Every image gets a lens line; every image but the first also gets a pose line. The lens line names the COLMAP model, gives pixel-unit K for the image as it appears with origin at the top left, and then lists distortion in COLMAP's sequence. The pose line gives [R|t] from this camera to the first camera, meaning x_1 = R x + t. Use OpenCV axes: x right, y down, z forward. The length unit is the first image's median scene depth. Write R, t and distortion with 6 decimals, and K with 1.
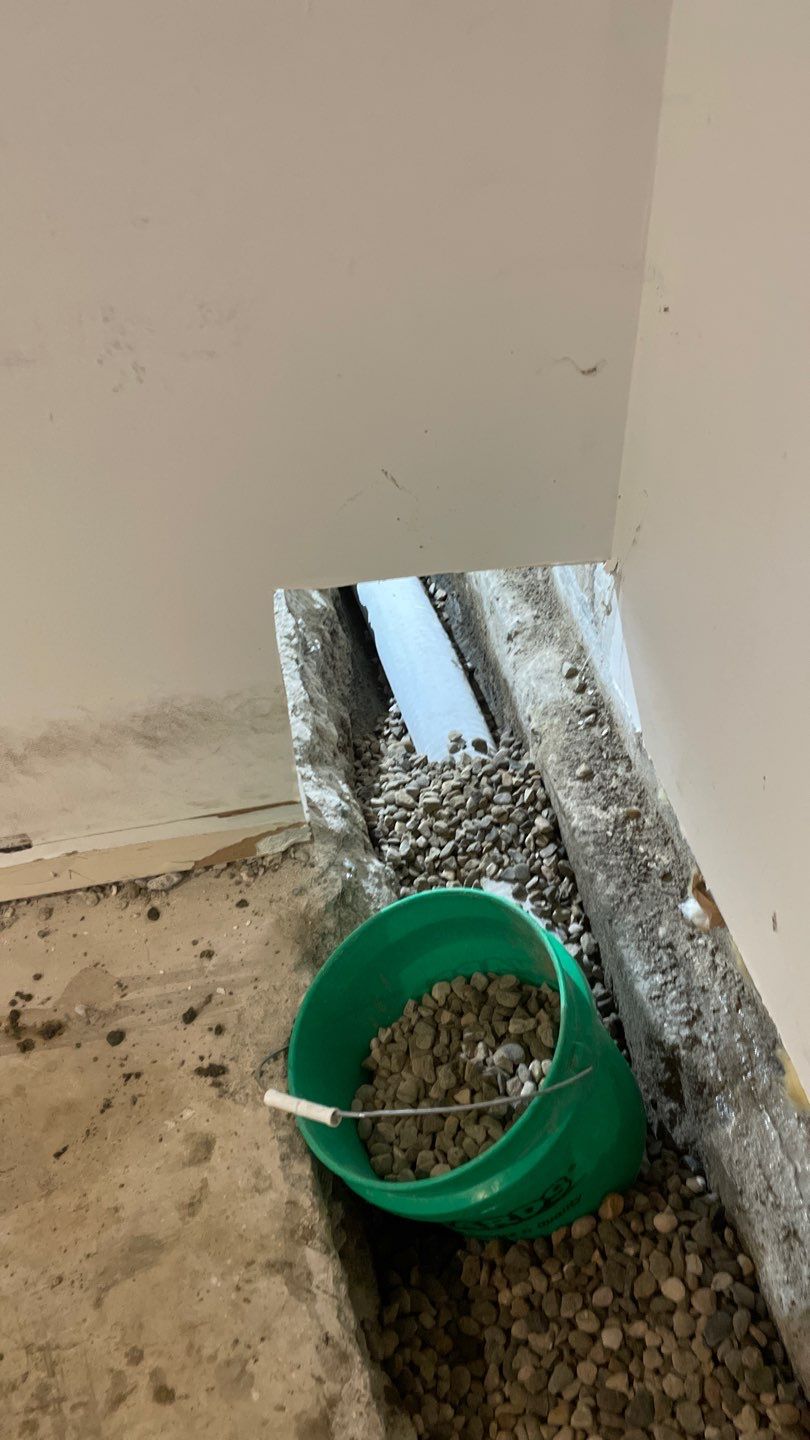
lens RADIAL K [[1096.0, 0, 400.5], [0, 1096.0, 718.9], [0, 0, 1]] dist [-0.000720, -0.022999]
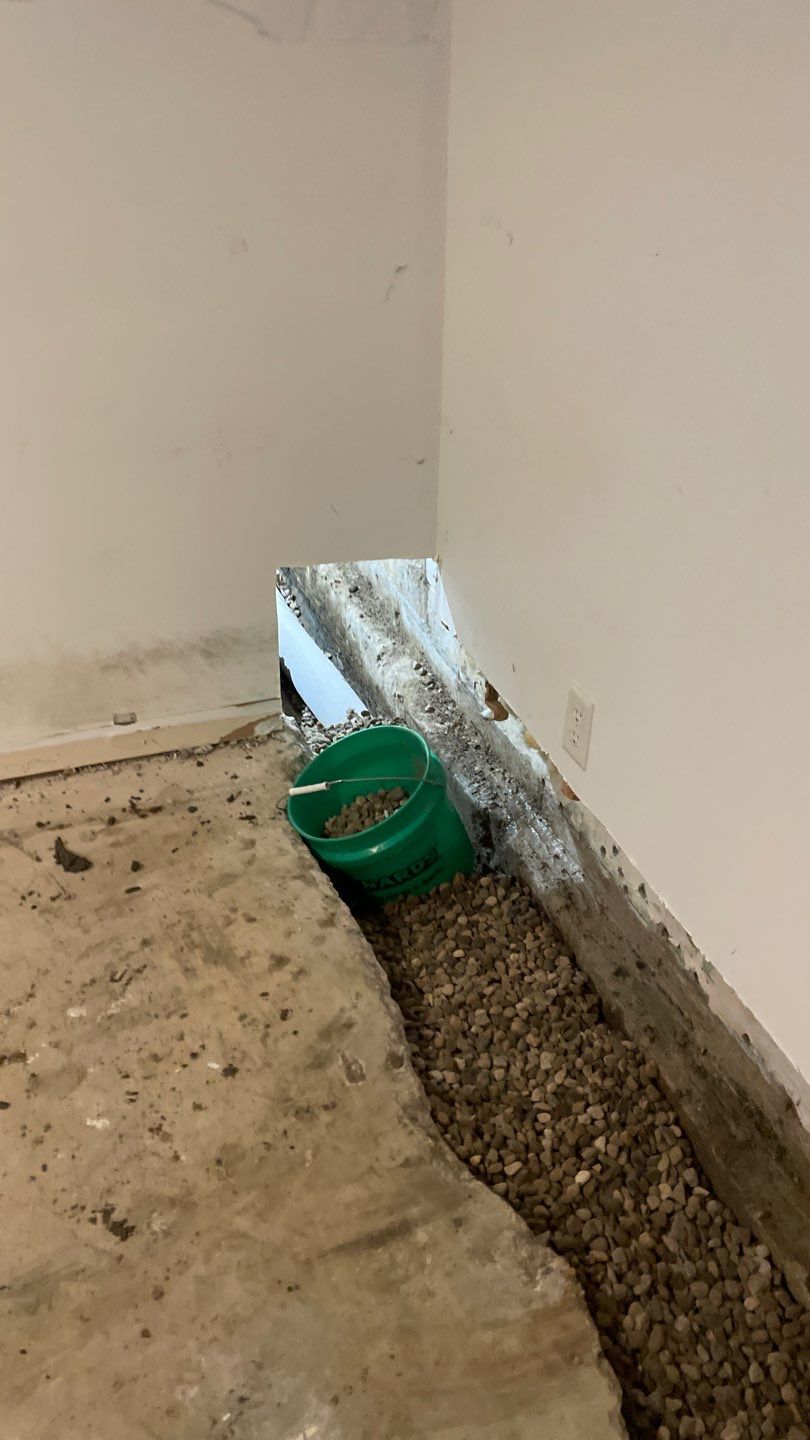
lens RADIAL K [[1096.0, 0, 407.7], [0, 1096.0, 721.0], [0, 0, 1]] dist [-0.000720, -0.022999]
pose [[0.986458, -0.031324, 0.160997, -0.192026], [0.062591, 0.979202, -0.192992, 0.520899], [-0.151603, 0.200455, 0.967902, -0.883402]]
